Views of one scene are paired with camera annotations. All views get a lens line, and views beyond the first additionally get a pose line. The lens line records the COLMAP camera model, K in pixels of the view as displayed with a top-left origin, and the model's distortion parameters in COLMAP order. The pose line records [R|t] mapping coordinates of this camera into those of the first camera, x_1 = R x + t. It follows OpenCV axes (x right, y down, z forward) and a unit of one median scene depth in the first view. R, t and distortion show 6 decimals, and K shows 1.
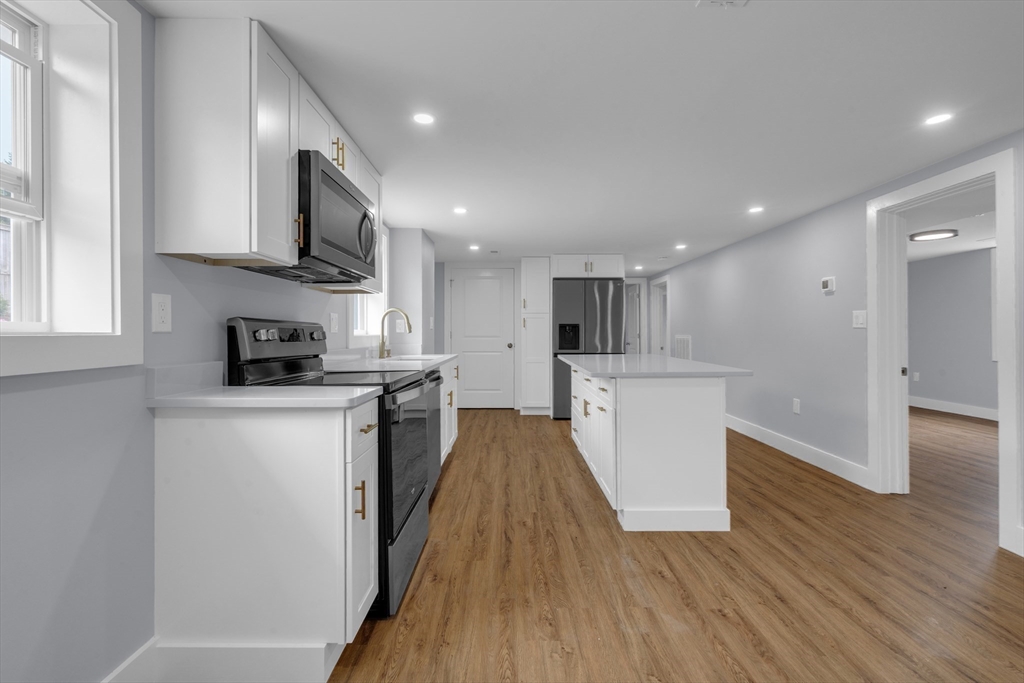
lens RADIAL K [[460.2, 0, 514.5], [0, 460.2, 337.0], [0, 0, 1]] dist [-0.002590, -0.000080]
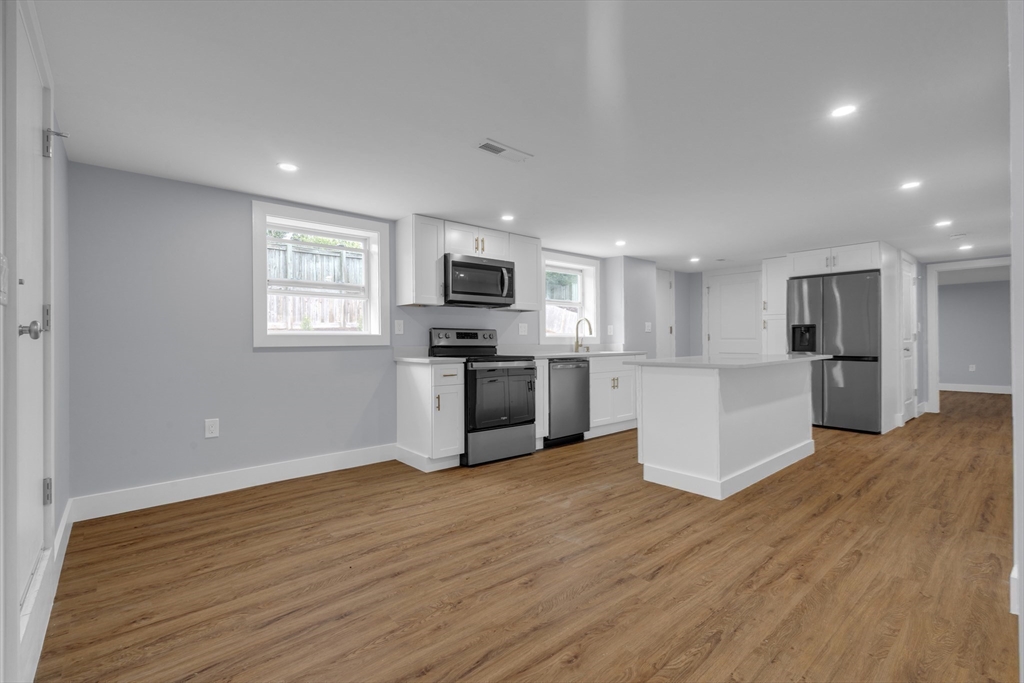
lens RADIAL K [[460.2, 0, 514.5], [0, 460.2, 337.0], [0, 0, 1]] dist [-0.002590, -0.000080]
pose [[0.654141, -0.007053, -0.756340, 1.180254], [-0.002242, 0.999934, -0.011264, 0.024947], [0.756369, 0.009064, 0.654082, -0.192367]]
